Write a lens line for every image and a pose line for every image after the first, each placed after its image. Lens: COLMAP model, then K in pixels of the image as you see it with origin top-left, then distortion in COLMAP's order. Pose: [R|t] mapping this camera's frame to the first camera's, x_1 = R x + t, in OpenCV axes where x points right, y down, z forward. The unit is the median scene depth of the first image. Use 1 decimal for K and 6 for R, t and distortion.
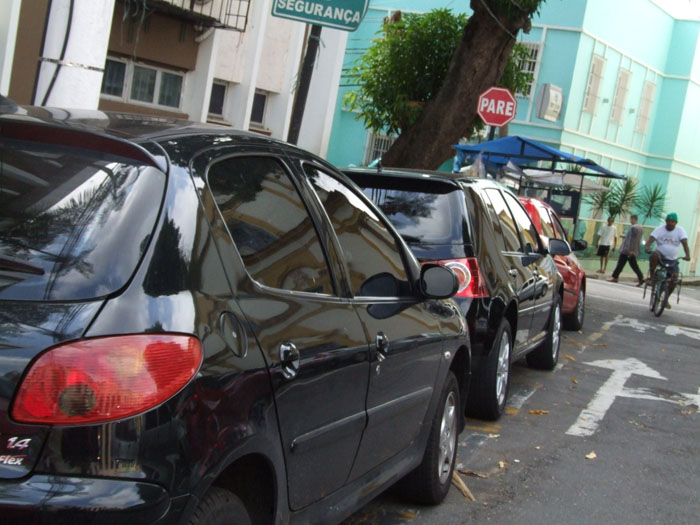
lens RADIAL K [[1233.3, 0, 350.0], [0, 1233.3, 262.5], [0, 0, 1]] dist [0.011253, 0.061138]
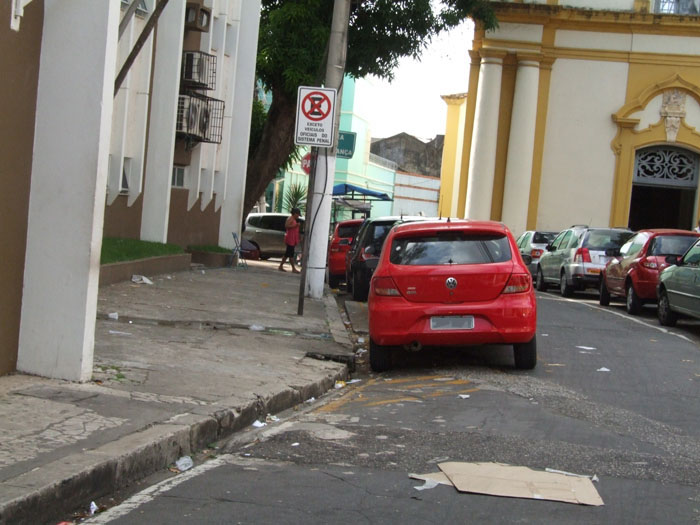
lens RADIAL K [[1233.3, 0, 350.0], [0, 1233.3, 262.5], [0, 0, 1]] dist [0.011253, 0.061138]
pose [[0.941315, -0.104519, 0.320938, -0.504290], [0.104548, 0.994371, 0.017192, -0.018479], [-0.320928, 0.017371, 0.946944, -0.807546]]
